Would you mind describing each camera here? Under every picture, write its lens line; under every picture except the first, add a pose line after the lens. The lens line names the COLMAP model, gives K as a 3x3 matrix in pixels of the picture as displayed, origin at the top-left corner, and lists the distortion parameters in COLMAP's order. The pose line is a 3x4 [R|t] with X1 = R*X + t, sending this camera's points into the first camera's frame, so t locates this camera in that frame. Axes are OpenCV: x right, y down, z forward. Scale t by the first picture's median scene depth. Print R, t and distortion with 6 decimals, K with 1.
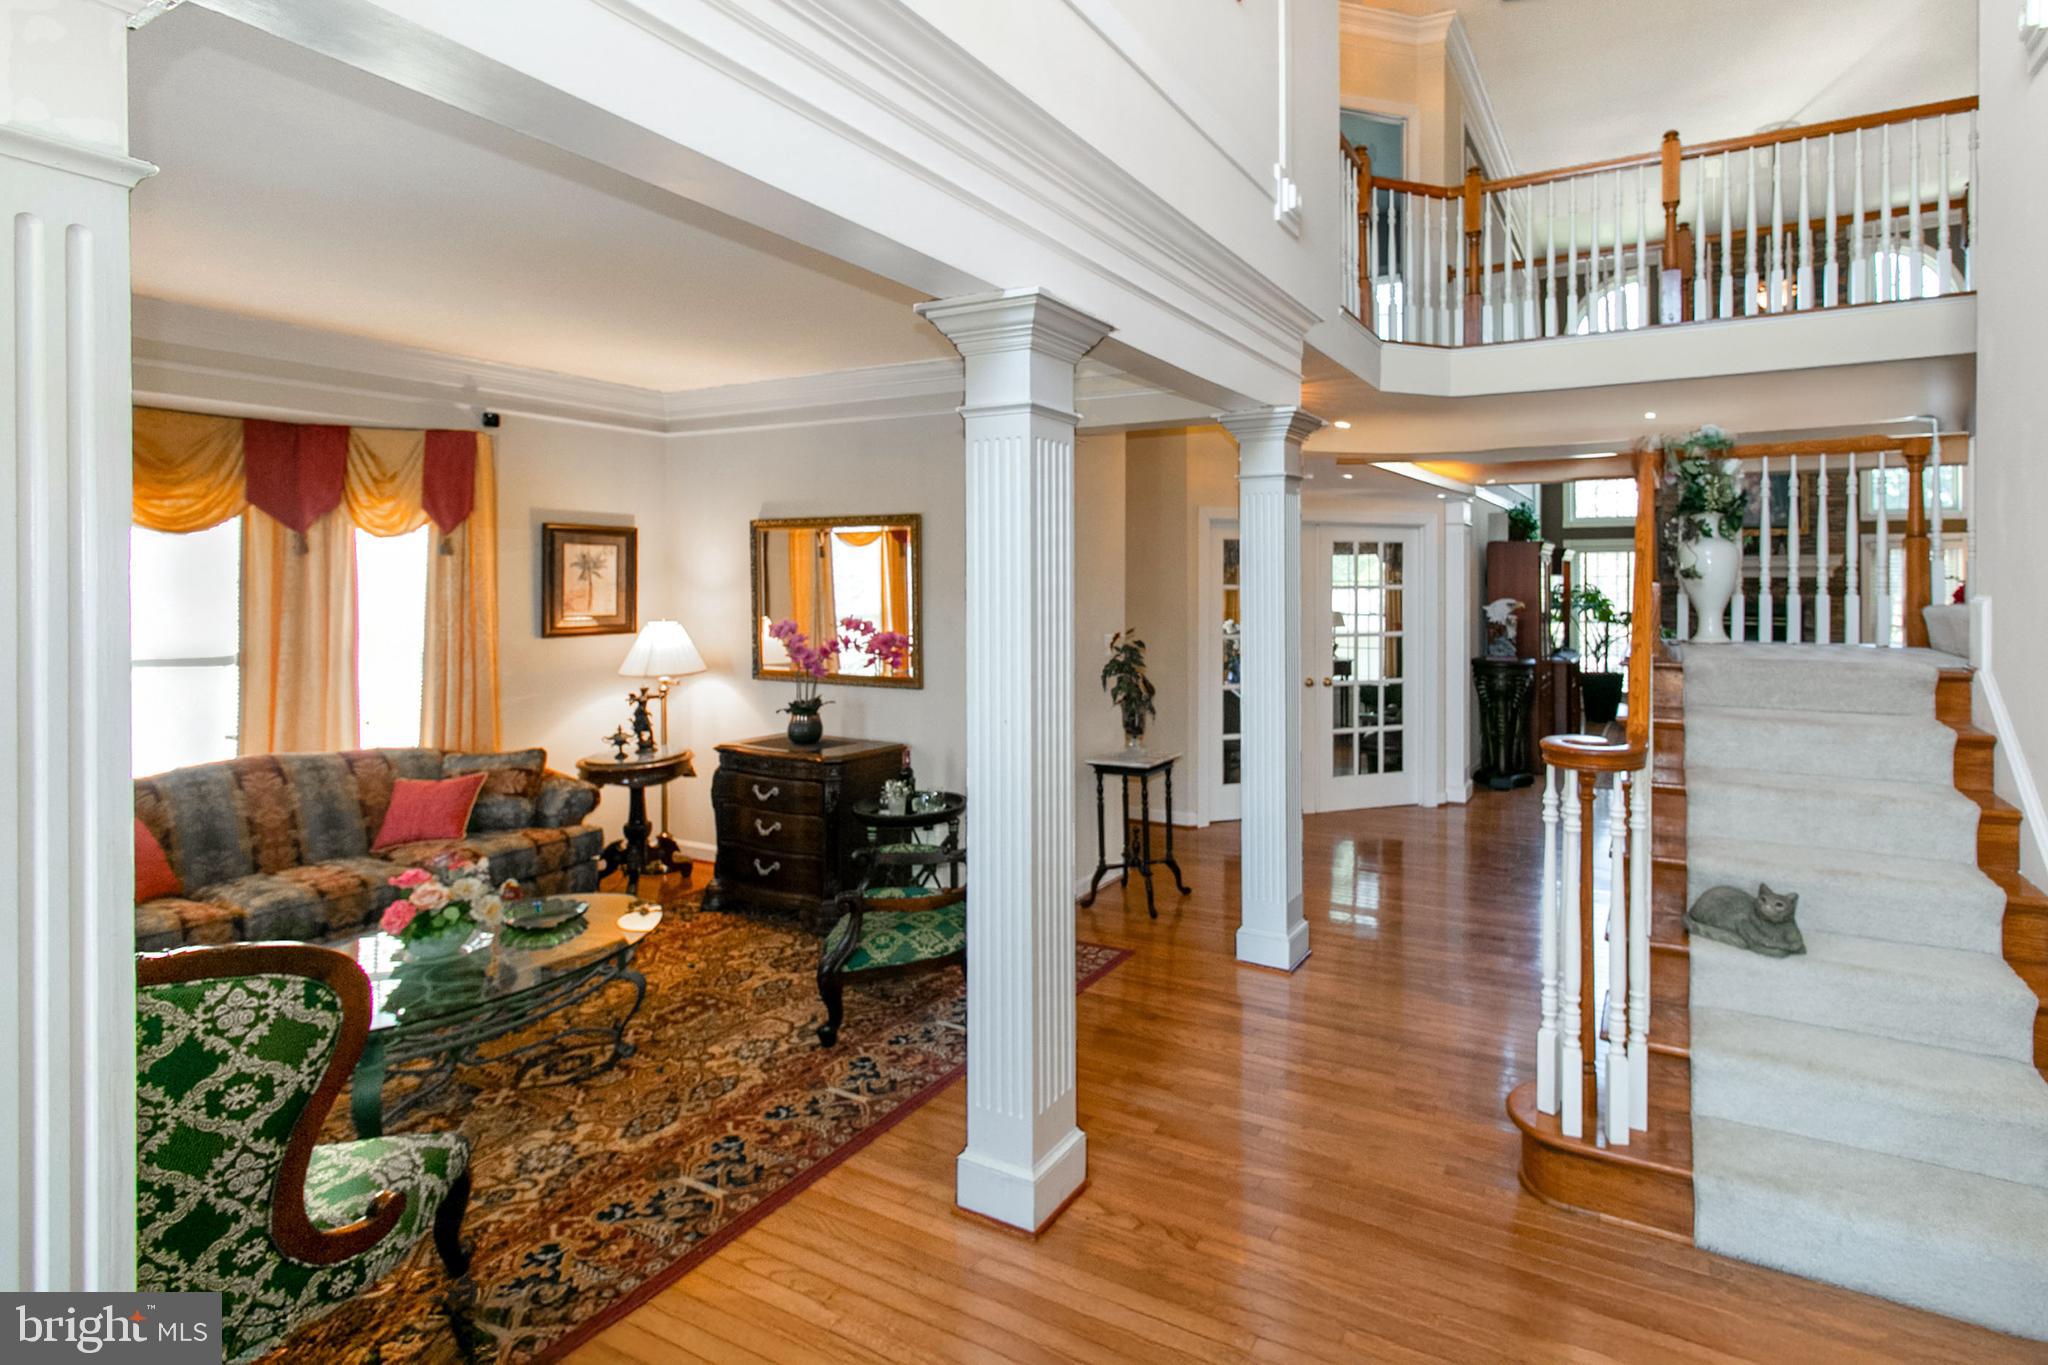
lens RADIAL K [[1086.5, 0, 1022.8], [0, 1086.5, 564.0], [0, 0, 1]] dist [0.000319, -0.000061]
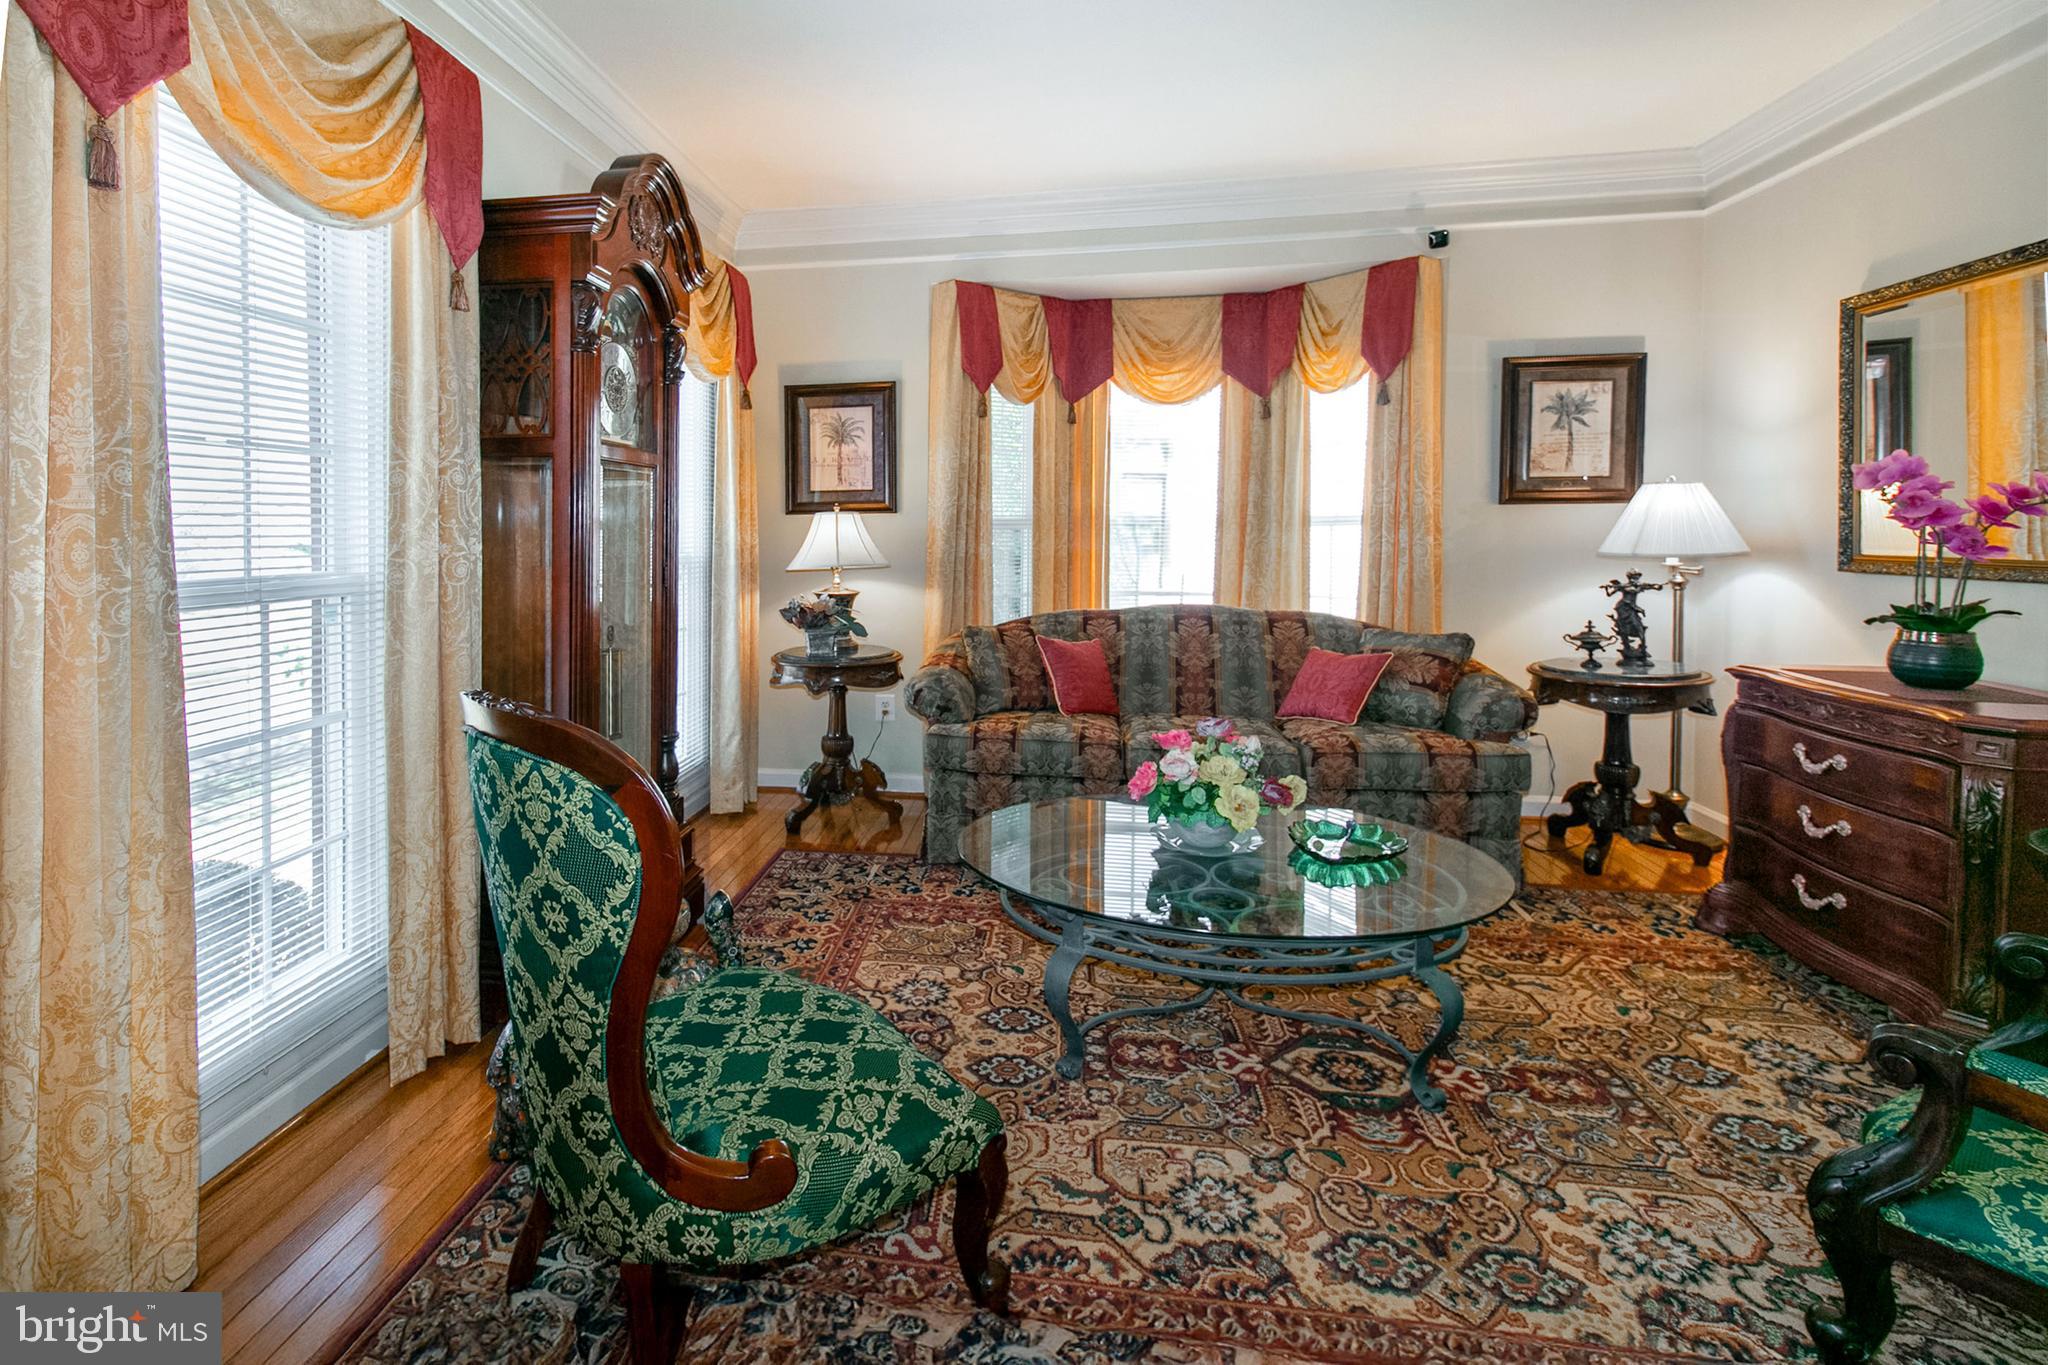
lens RADIAL K [[893.7, 0, 1015.9], [0, 893.7, 538.5], [0, 0, 1]] dist [0.001564, 0.000194]
pose [[0.440631, 0.020510, -0.897454, -0.011942], [-0.006994, 0.999787, 0.019415, 0.089230], [0.897661, -0.002278, 0.440680, 0.421059]]
